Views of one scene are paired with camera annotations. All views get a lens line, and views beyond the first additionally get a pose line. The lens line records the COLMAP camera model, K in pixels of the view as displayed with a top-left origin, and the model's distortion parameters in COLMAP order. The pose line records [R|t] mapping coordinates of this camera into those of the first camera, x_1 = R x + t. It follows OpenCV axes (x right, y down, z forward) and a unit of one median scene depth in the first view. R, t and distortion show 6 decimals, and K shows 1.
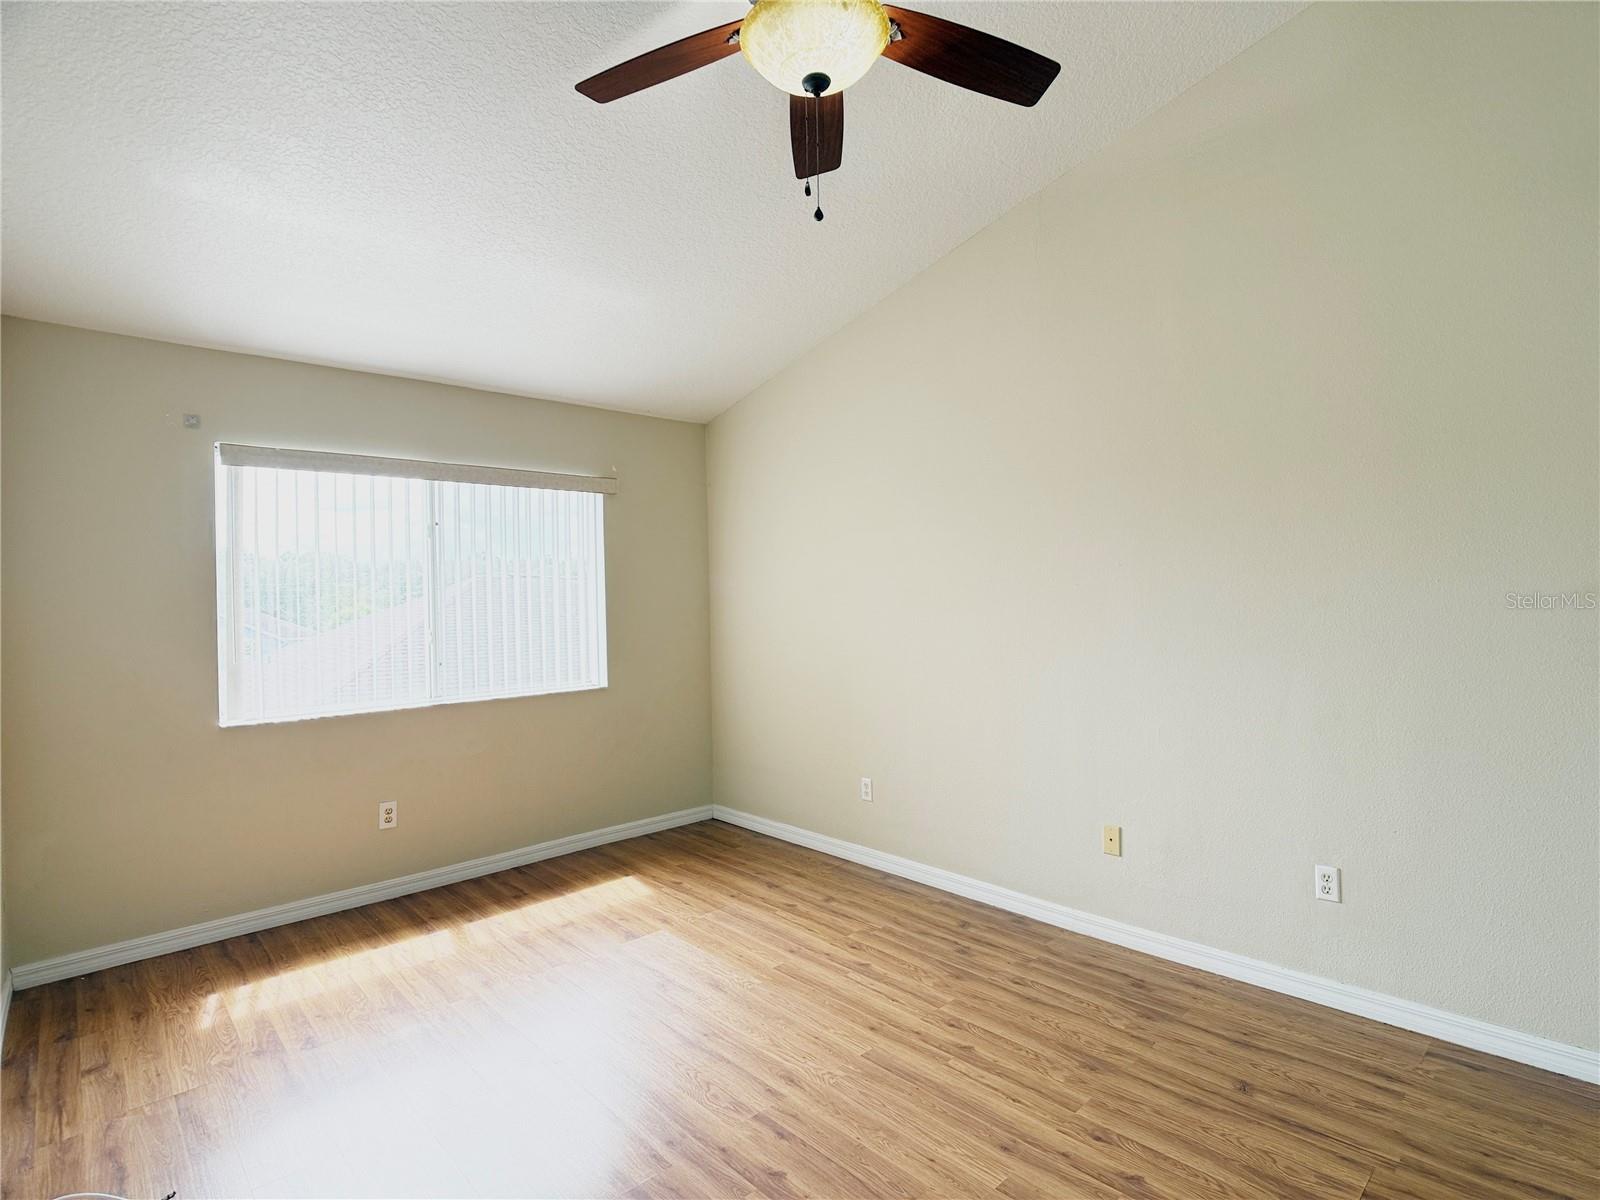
lens RADIAL K [[798.3, 0, 800.2], [0, 798.3, 600.1], [0, 0, 1]] dist [-0.022705, 0.001747]
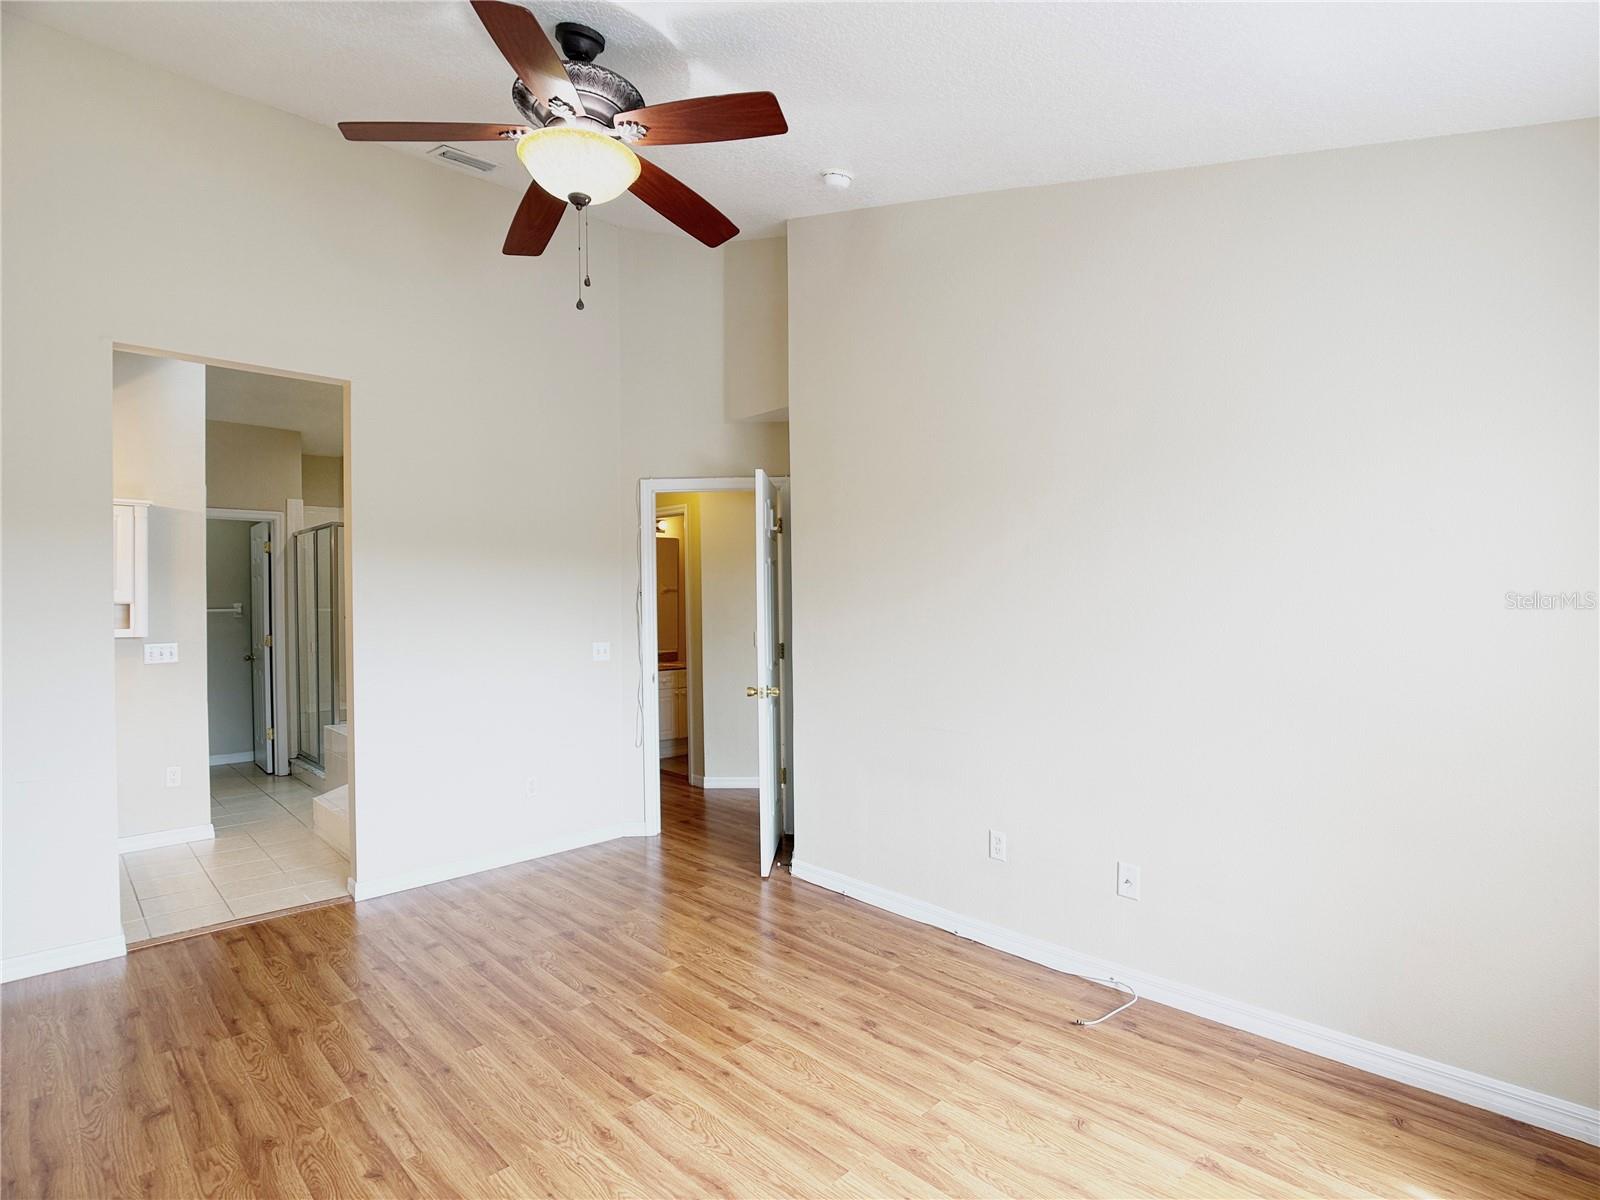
lens RADIAL K [[798.3, 0, 797.0], [0, 798.3, 600.2], [0, 0, 1]] dist [-0.022705, 0.001747]
pose [[-0.999280, 0.032341, -0.019824, -0.248737], [0.032359, 0.999476, -0.000602, -0.005870], [0.019794, -0.001243, -0.999803, 2.006174]]
